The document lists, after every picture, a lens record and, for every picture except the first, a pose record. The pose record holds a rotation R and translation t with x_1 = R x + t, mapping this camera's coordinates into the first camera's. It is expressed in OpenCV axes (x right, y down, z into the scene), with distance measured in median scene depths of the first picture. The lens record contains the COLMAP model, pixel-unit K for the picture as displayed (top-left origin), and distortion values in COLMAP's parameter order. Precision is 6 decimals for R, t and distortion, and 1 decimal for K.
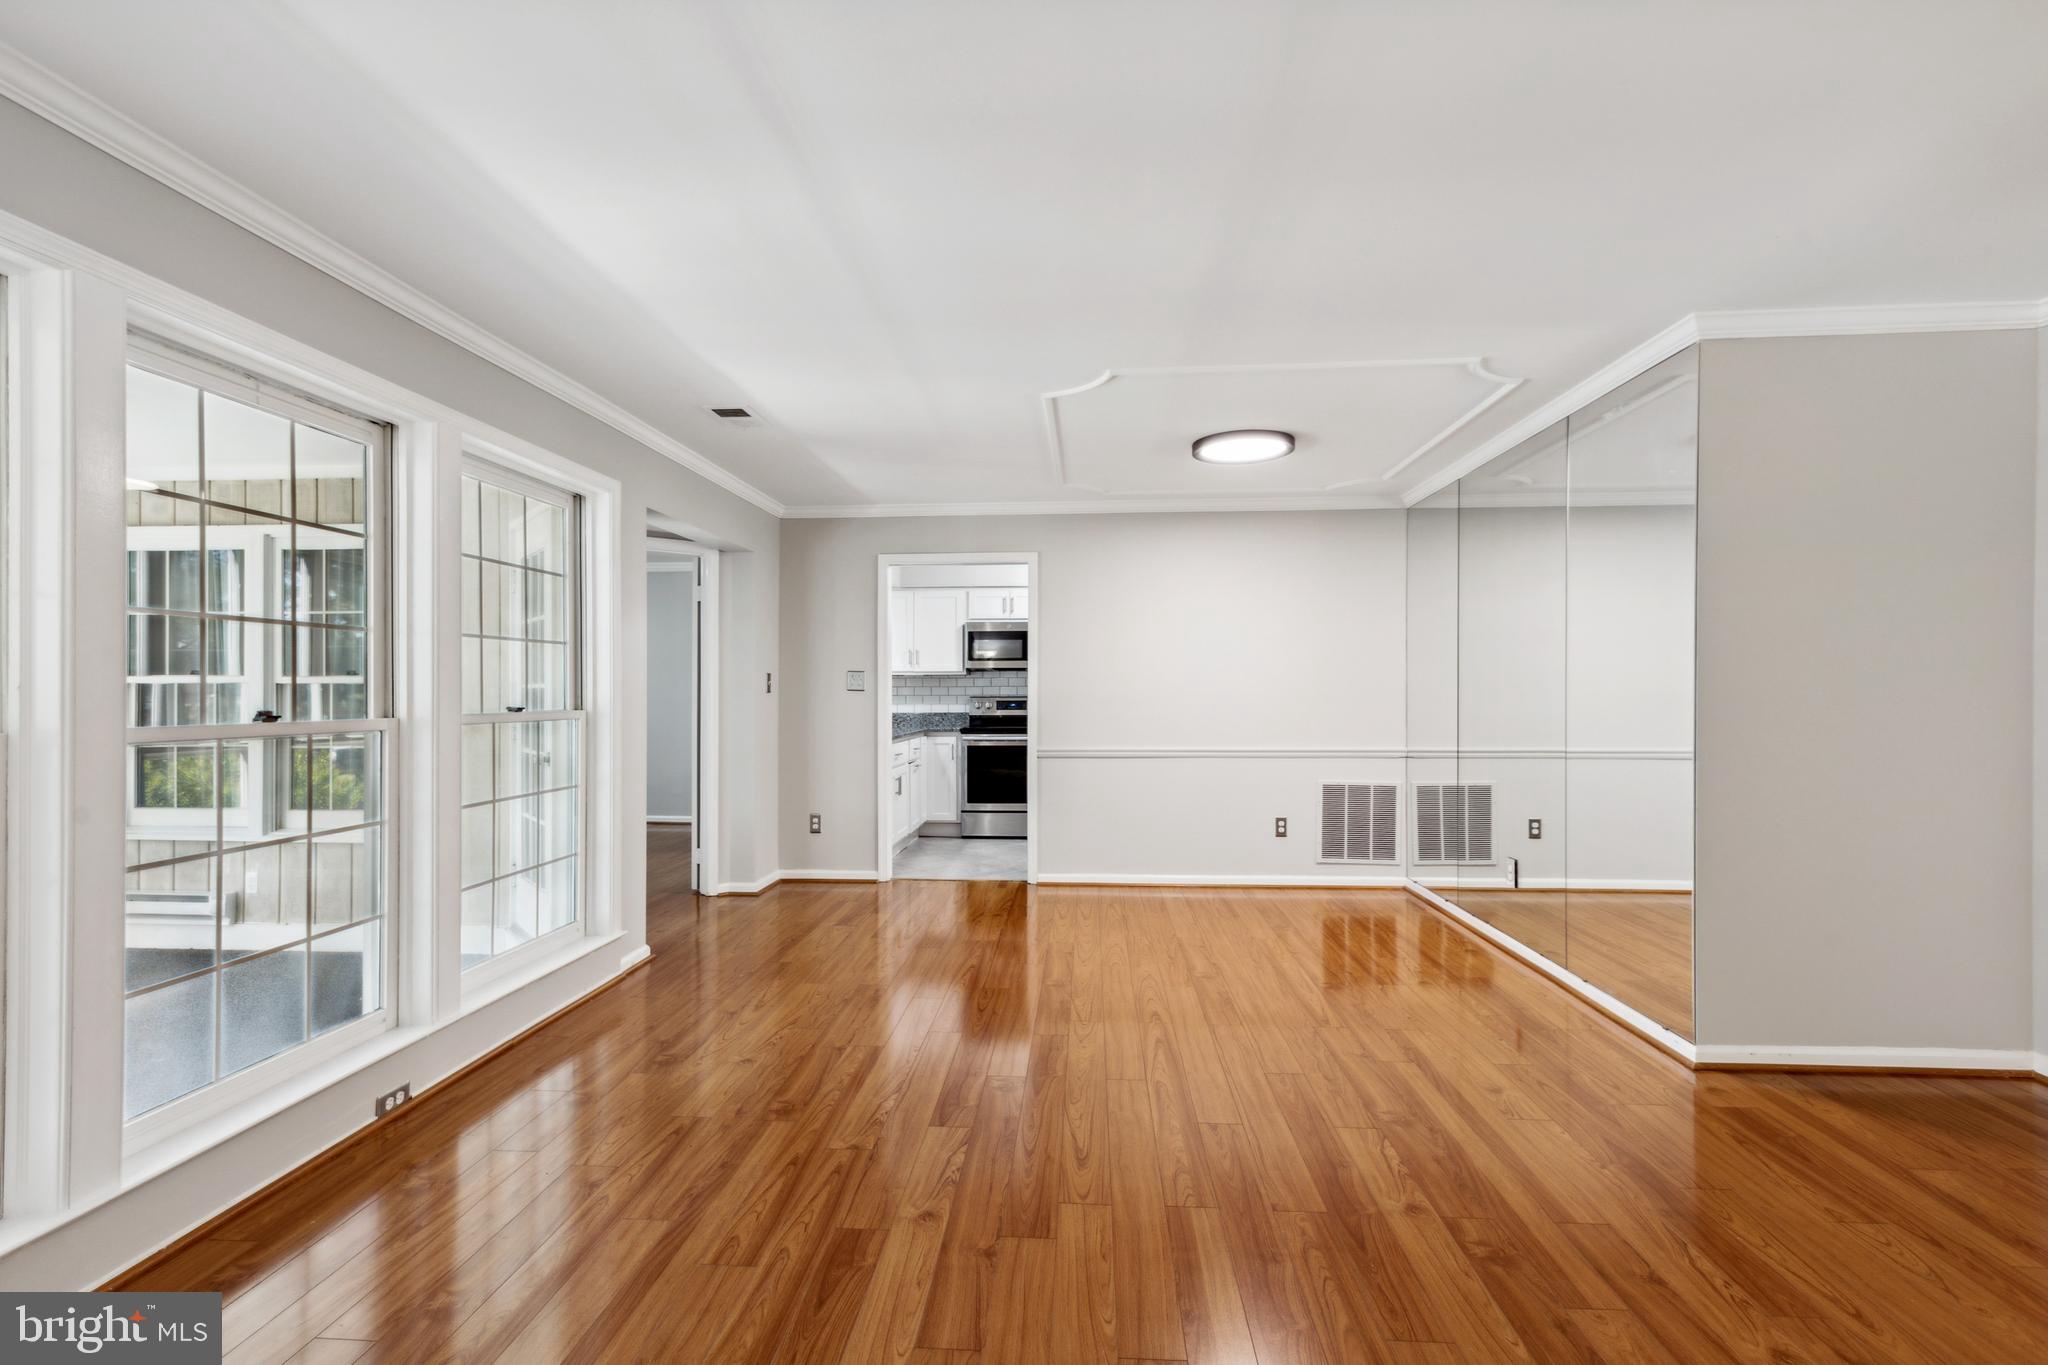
lens RADIAL K [[931.7, 0, 1025.6], [0, 931.7, 683.1], [0, 0, 1]] dist [-0.000017, 0.000043]
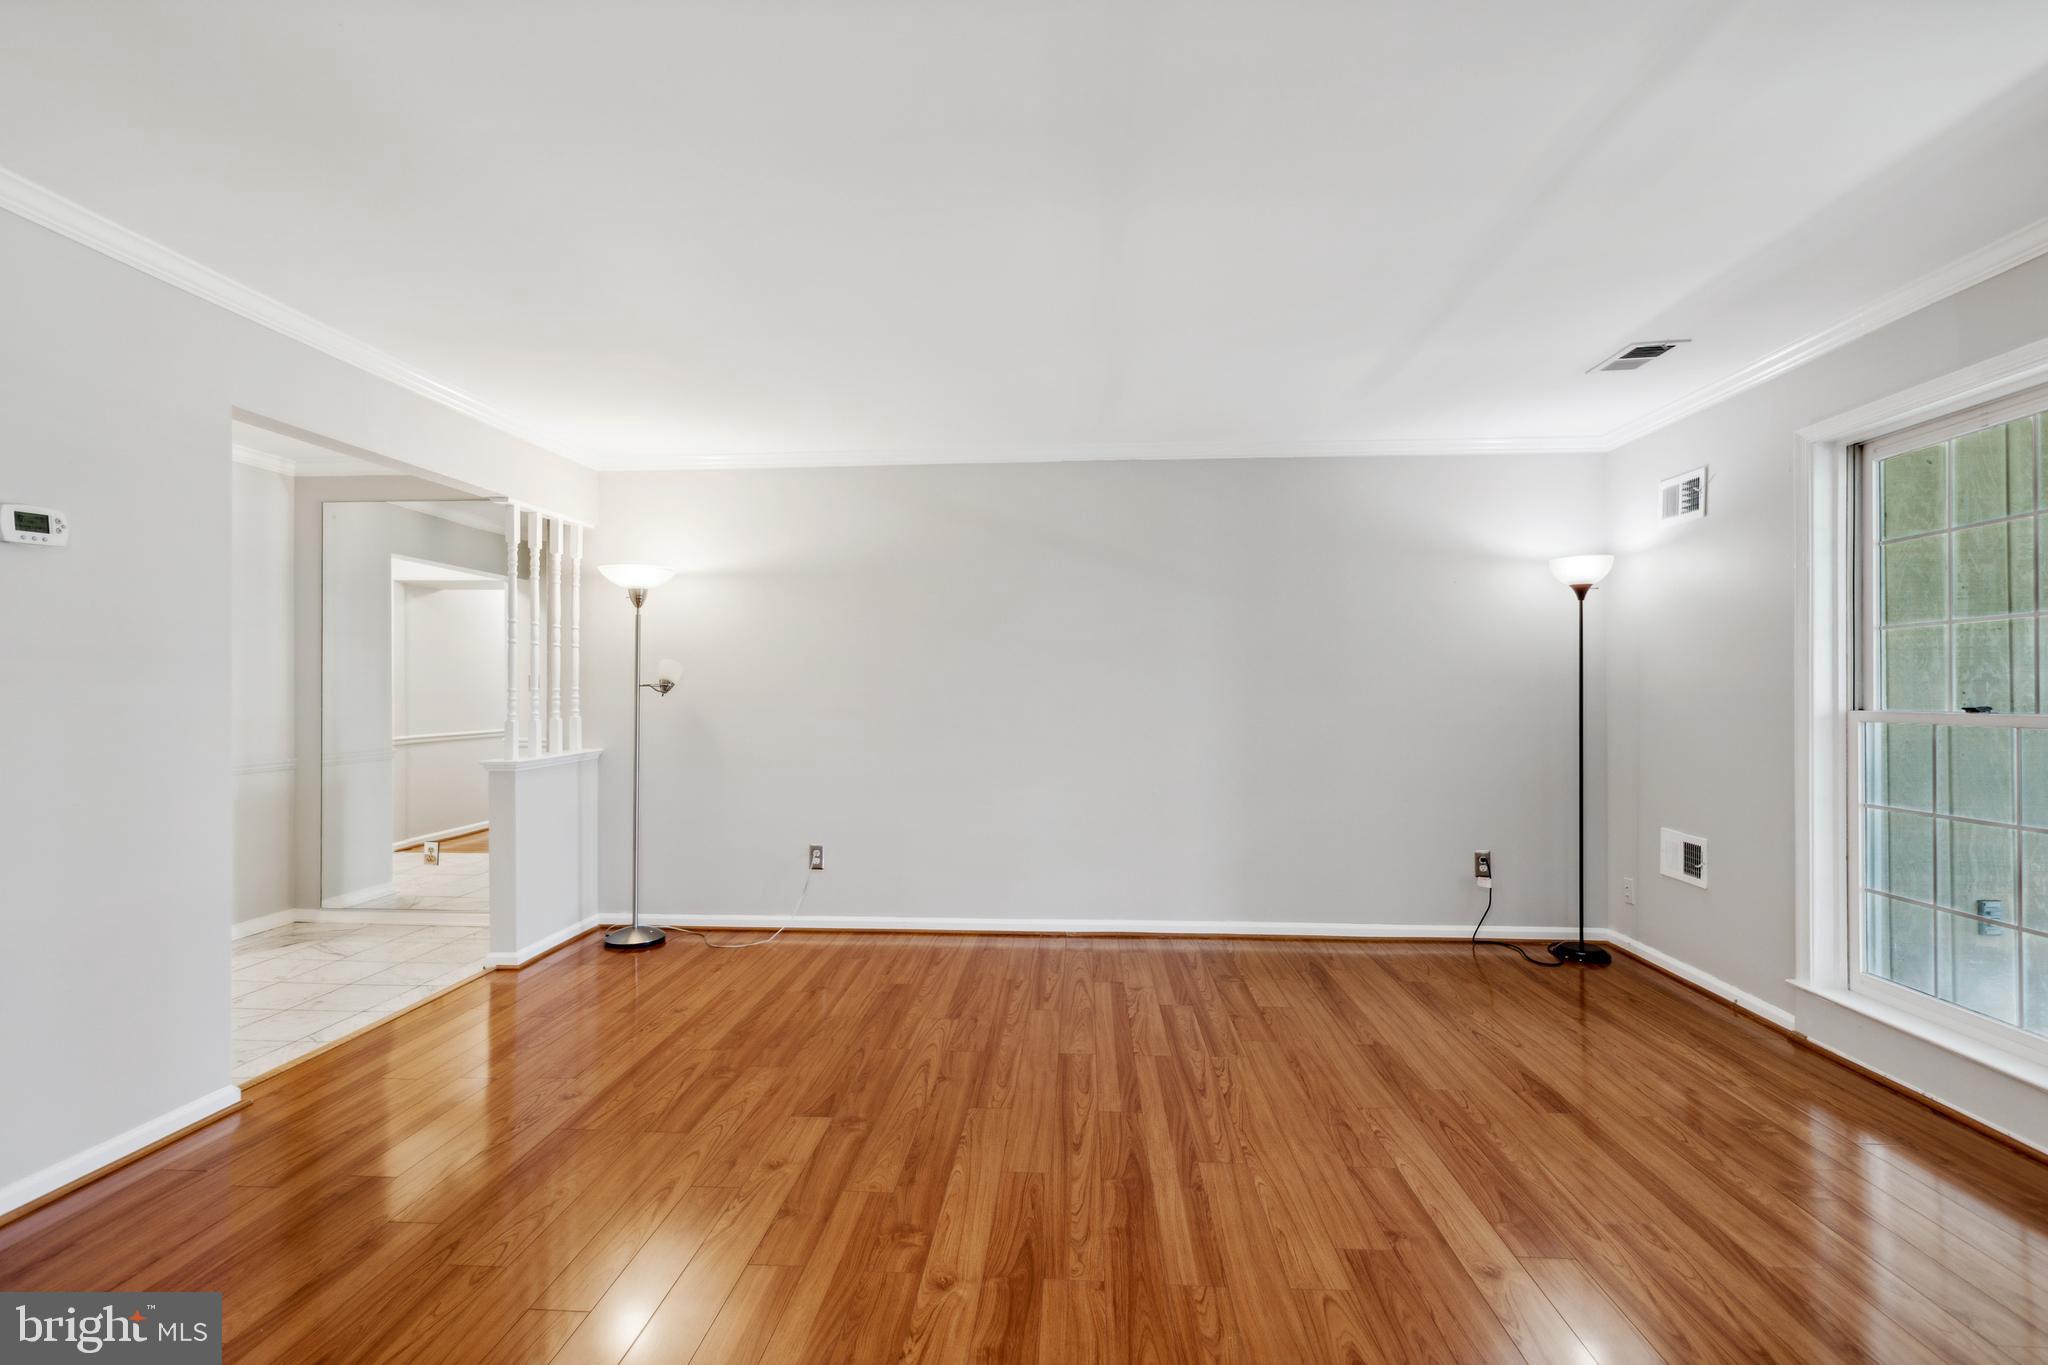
lens RADIAL K [[939.3, 0, 1022.7], [0, 939.3, 687.4], [0, 0, 1]] dist [0.000897, -0.000136]
pose [[-0.999973, 0.005184, -0.005114, 0.147557], [0.005260, 0.999874, -0.014971, 0.008144], [0.005036, -0.014998, -0.999875, 0.810358]]
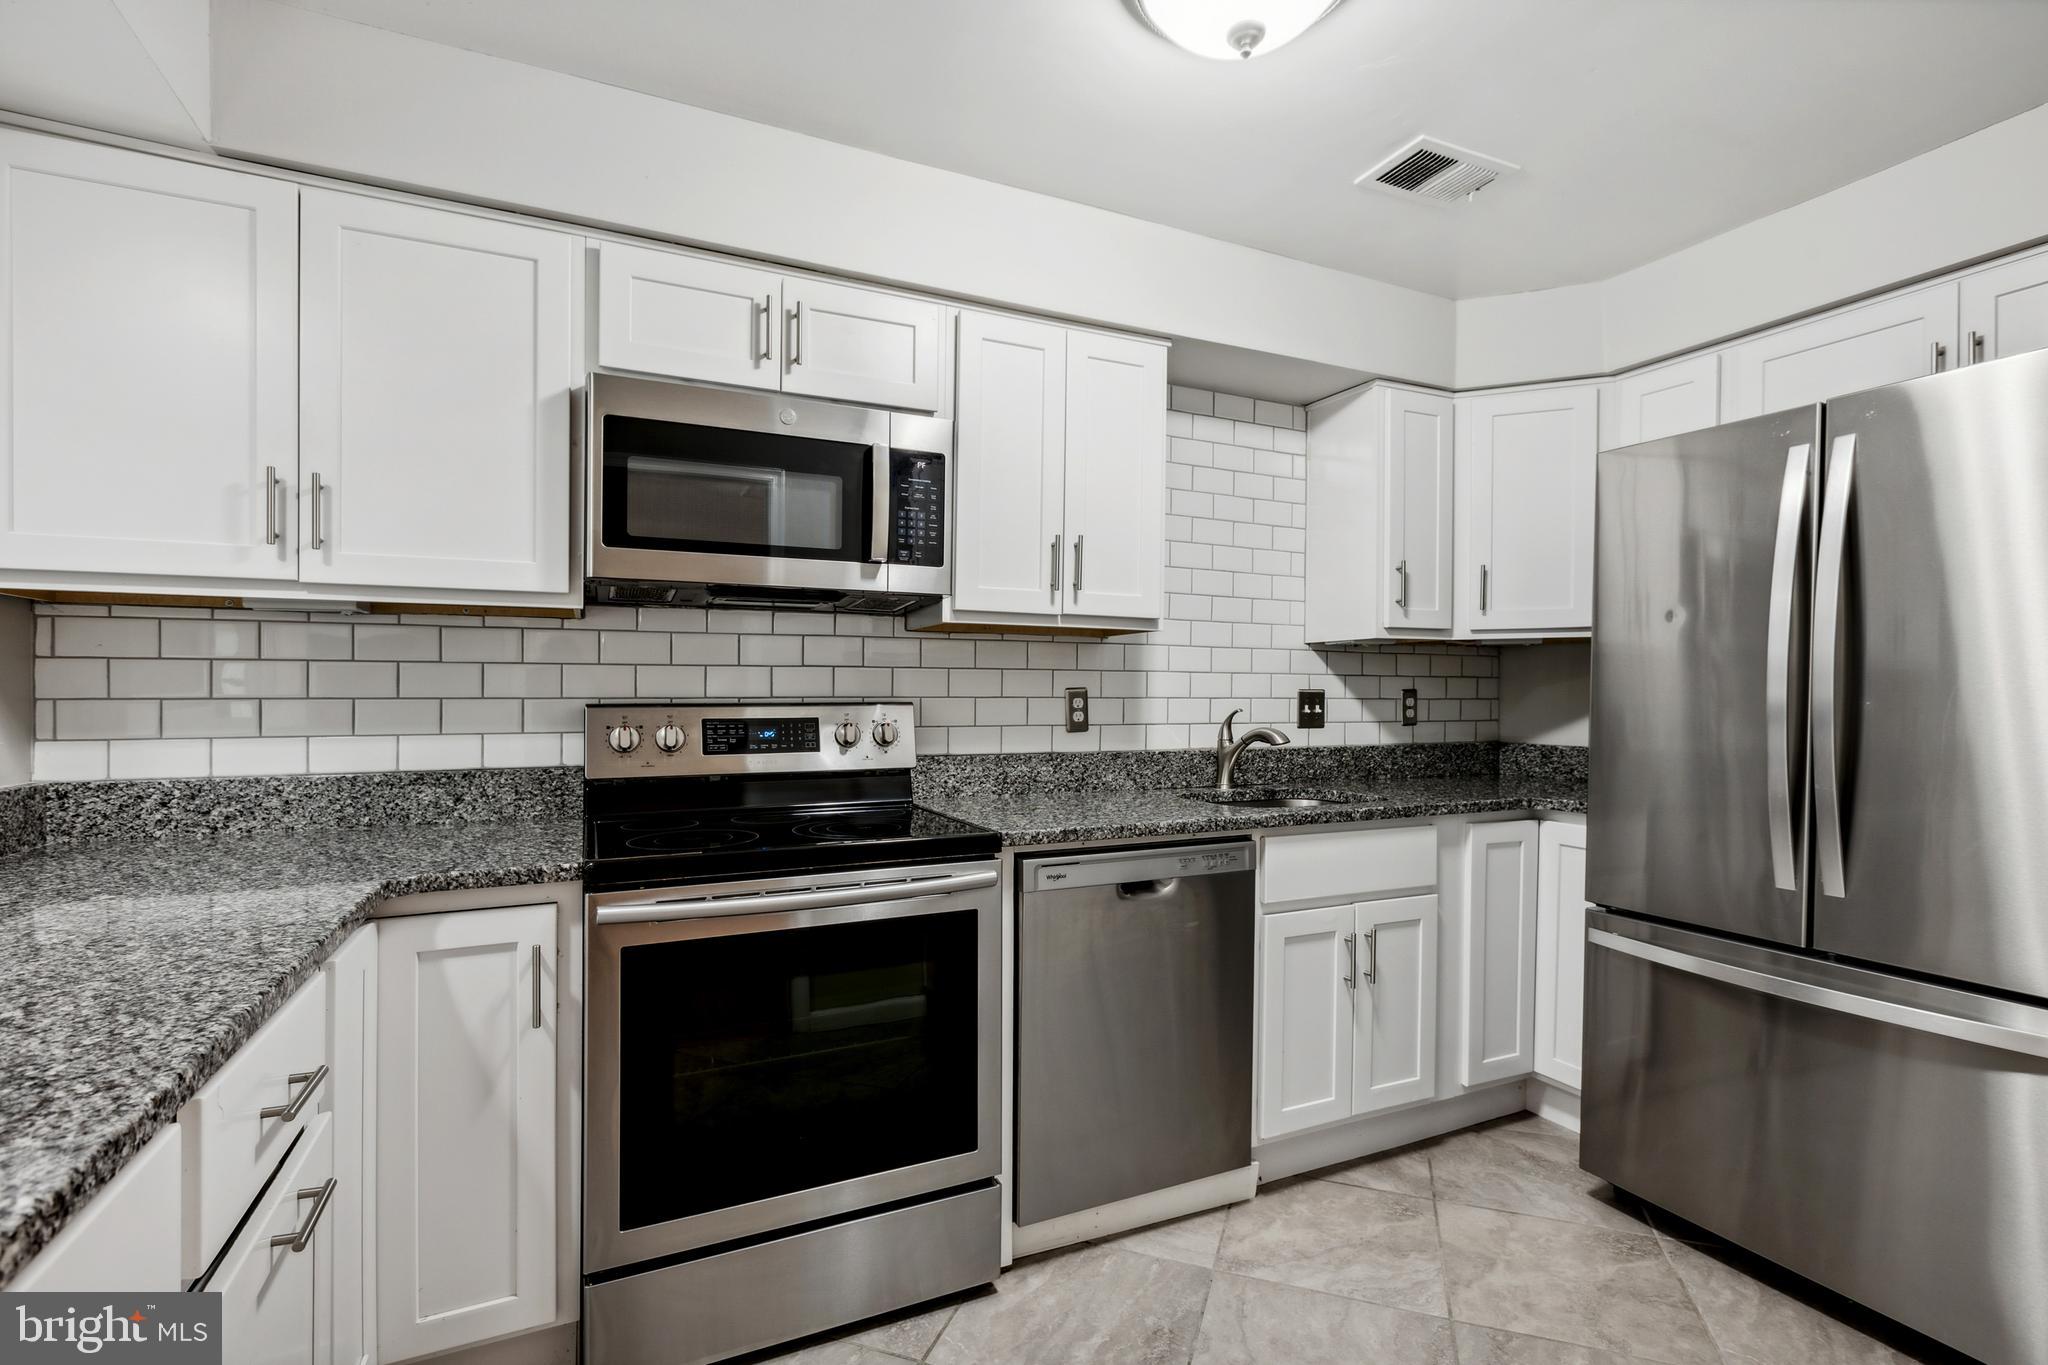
lens RADIAL K [[933.9, 0, 1033.3], [0, 933.9, 704.1], [0, 0, 1]] dist [0.000830, -0.000044]
pose [[0.868789, -0.001152, 0.495182, -0.130018], [-0.011835, 0.999663, 0.023088, 0.012424], [-0.495042, -0.025919, 0.868482, 1.189401]]
